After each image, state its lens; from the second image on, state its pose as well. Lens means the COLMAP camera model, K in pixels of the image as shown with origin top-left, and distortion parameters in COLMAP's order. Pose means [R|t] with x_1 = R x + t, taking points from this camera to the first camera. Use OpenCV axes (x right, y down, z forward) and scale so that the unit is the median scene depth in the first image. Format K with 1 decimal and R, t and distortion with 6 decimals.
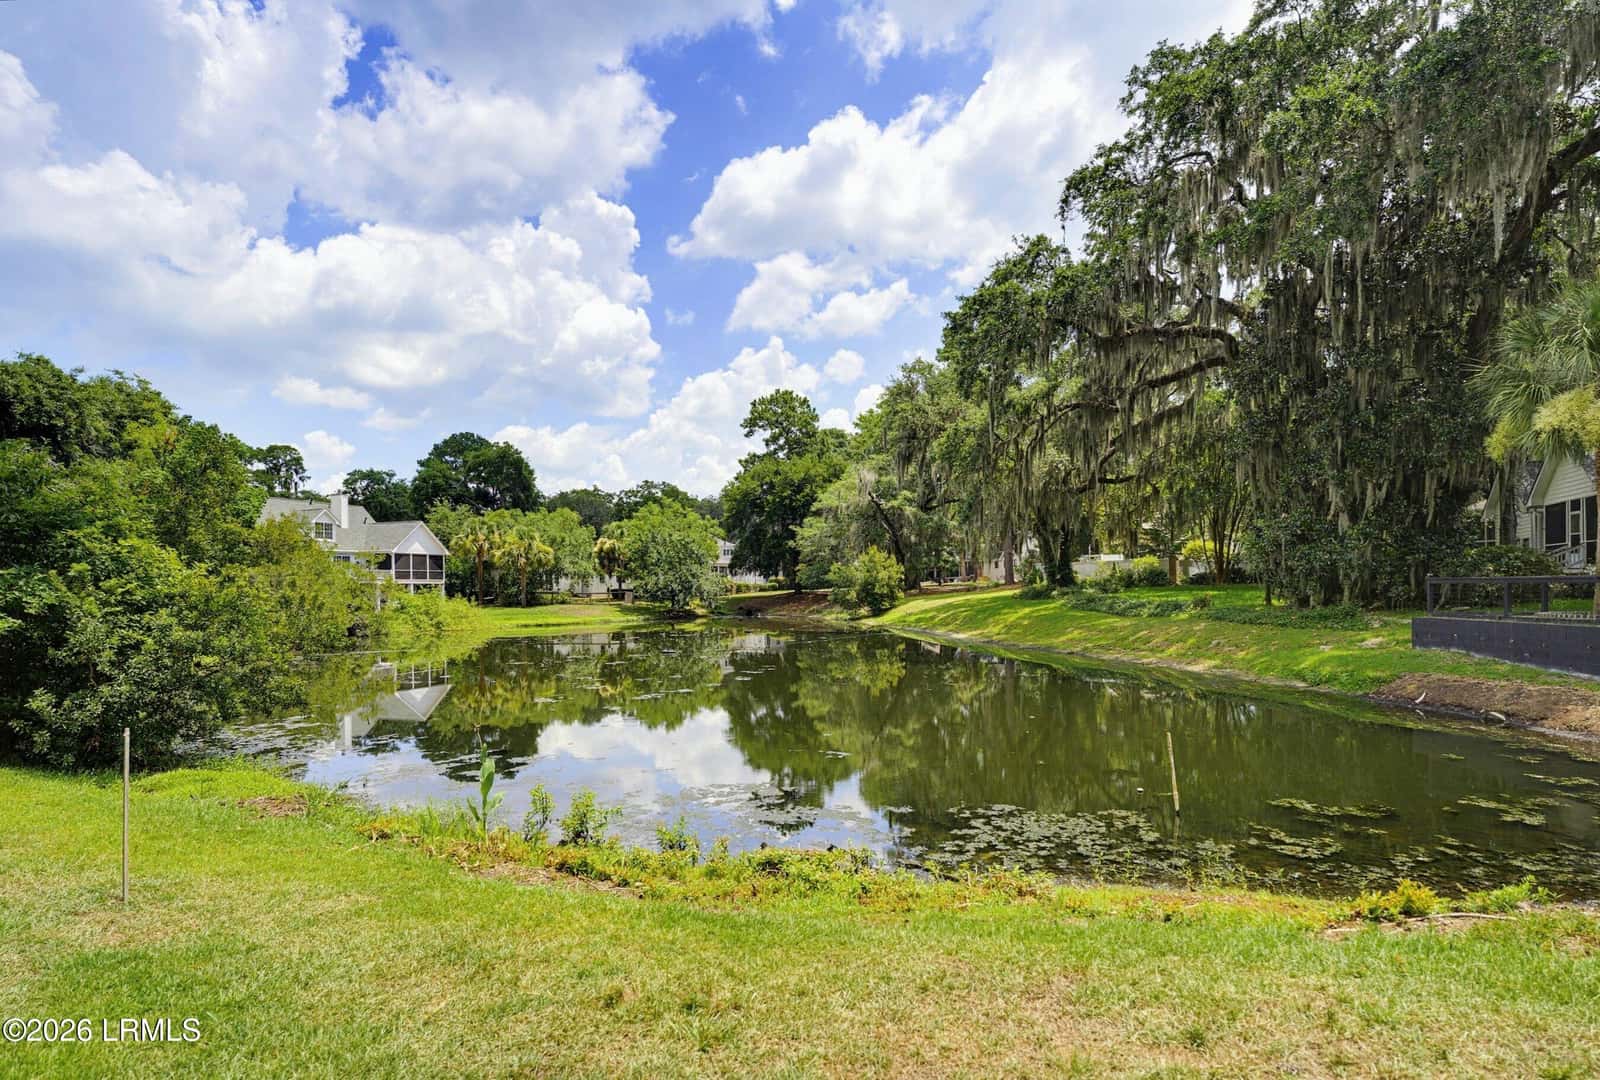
lens RADIAL K [[830.7, 0, 809.8], [0, 830.7, 593.9], [0, 0, 1]] dist [0.013054, -0.002829]
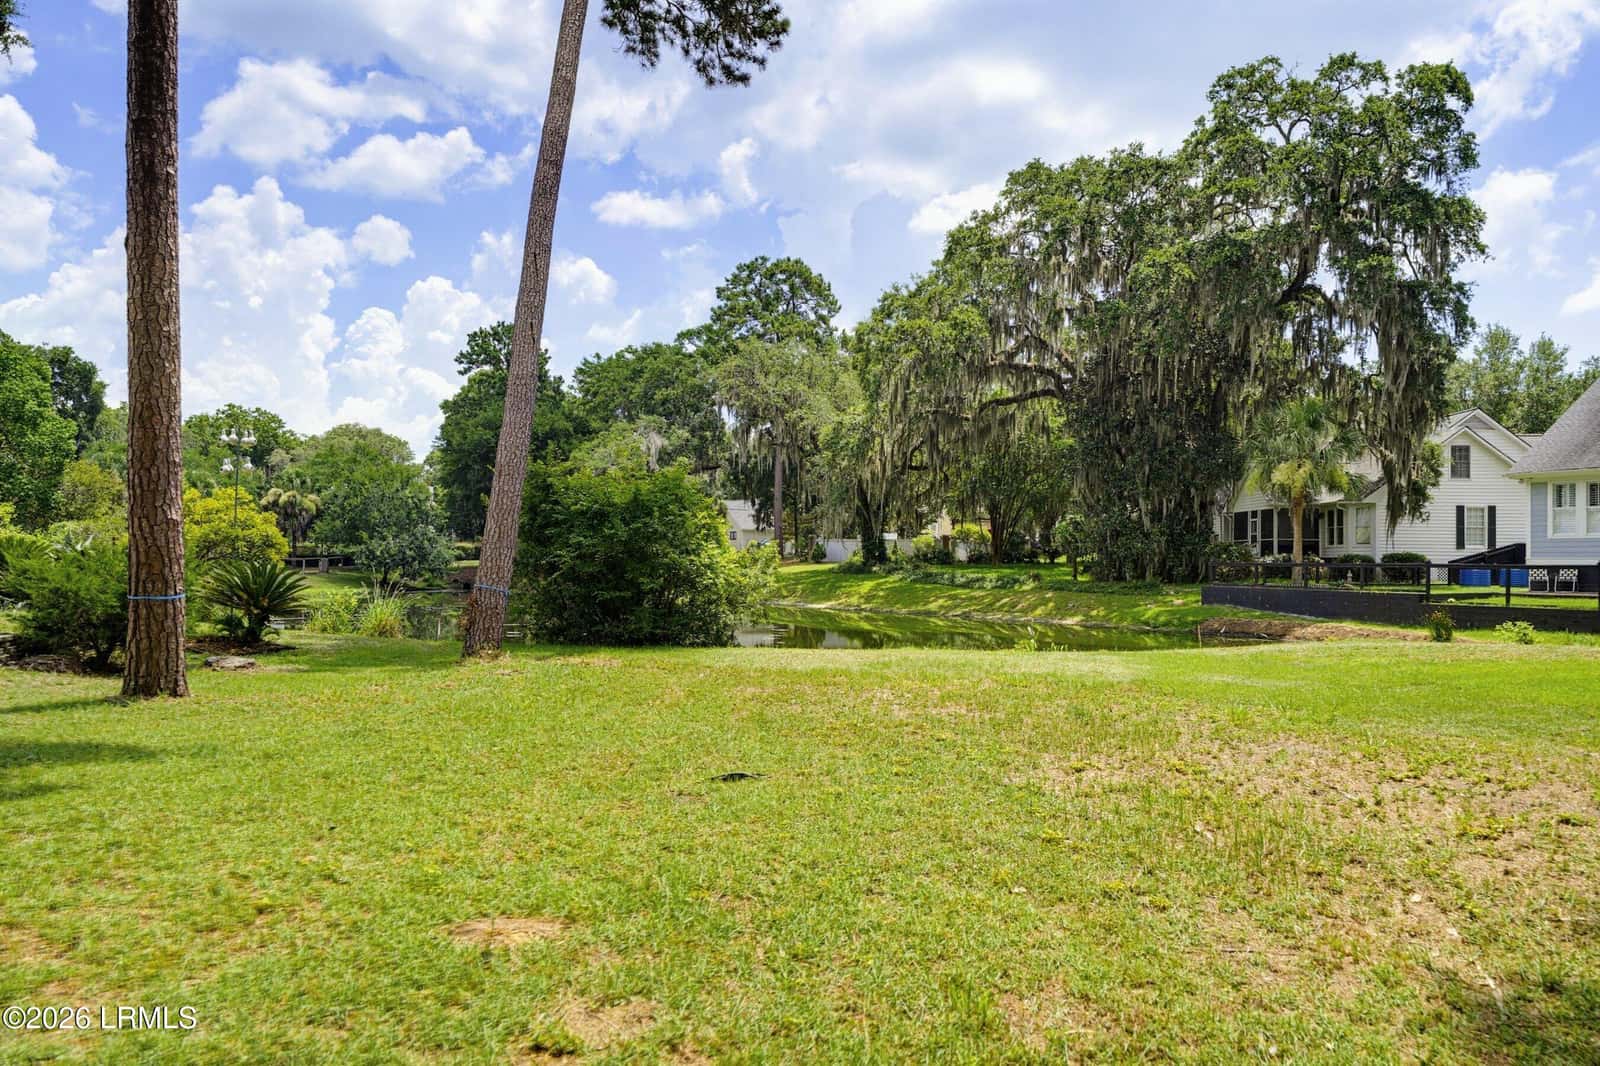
lens RADIAL K [[1093.6, 0, 839.0], [0, 1093.6, 563.8], [0, 0, 1]] dist [0.036059, 0.009748]
pose [[0.904639, 0.020049, 0.425707, -0.237885], [-0.017665, 0.999798, -0.009547, 0.004726], [-0.425812, 0.001117, 0.904811, -0.182192]]
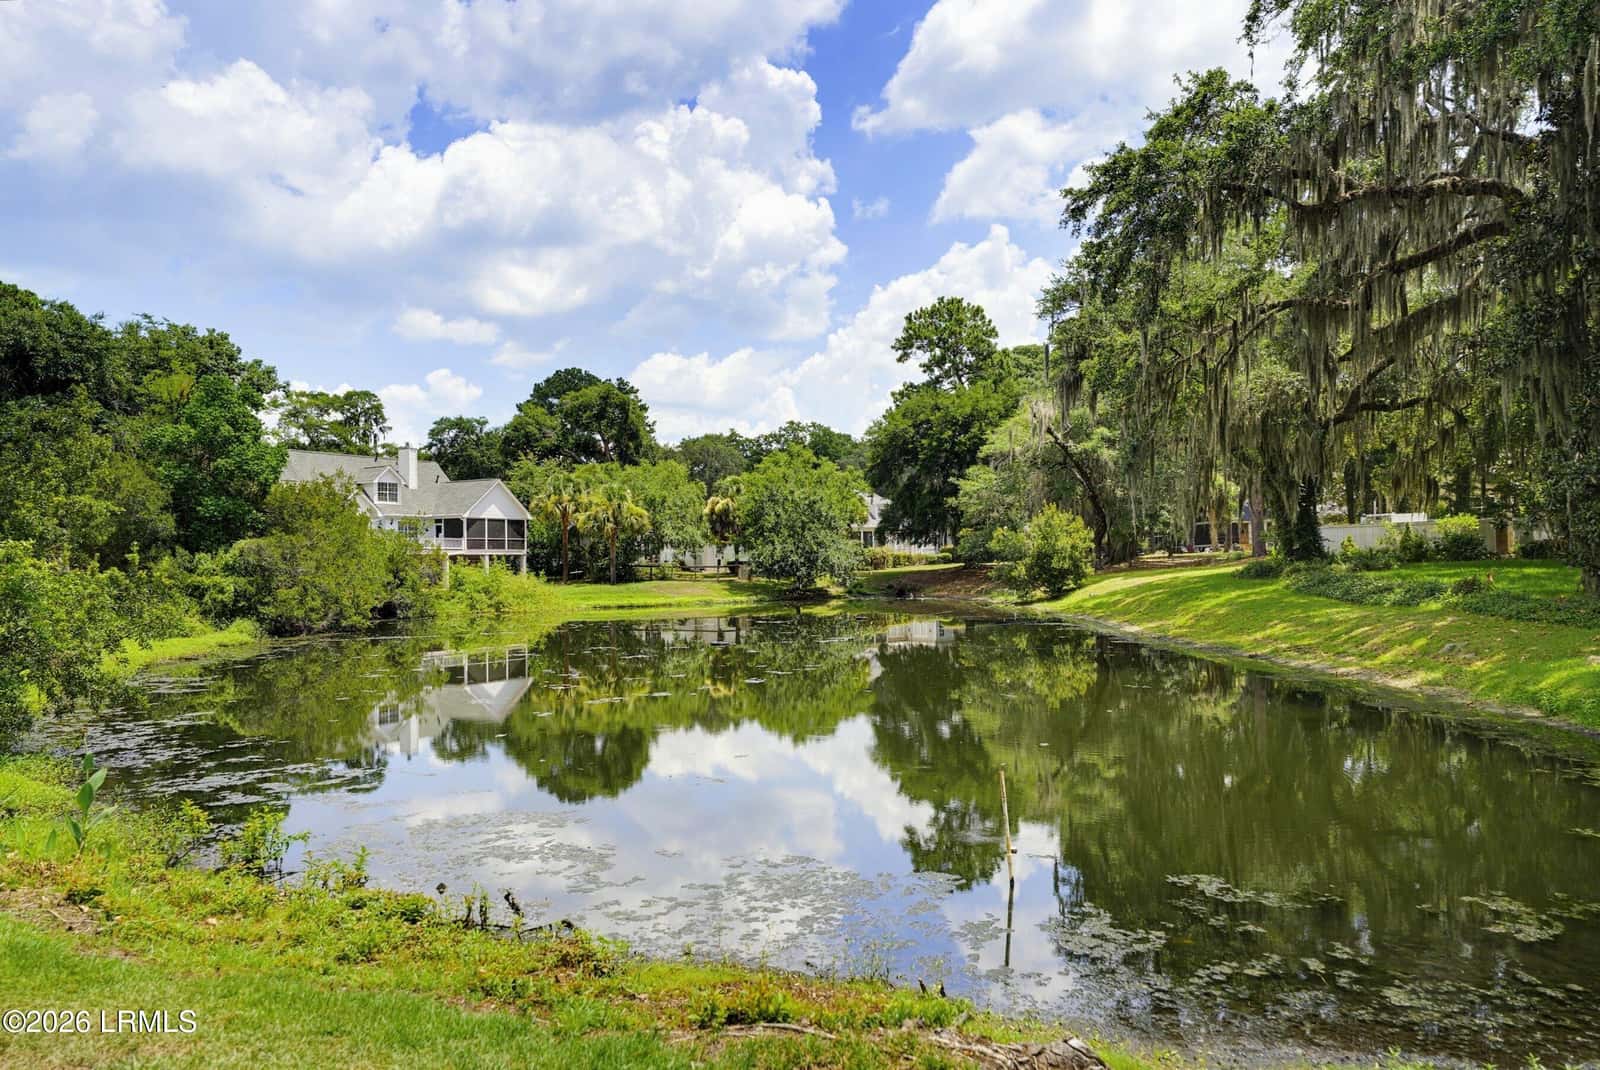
lens RADIAL K [[1093.6, 0, 807.4], [0, 1093.6, 532.2], [0, 0, 1]] dist [0.036059, 0.009748]
pose [[0.977725, -0.003757, -0.209856, 0.061590], [-0.002757, 0.999524, -0.030739, -0.001841], [0.209871, 0.030633, 0.977249, 0.004598]]
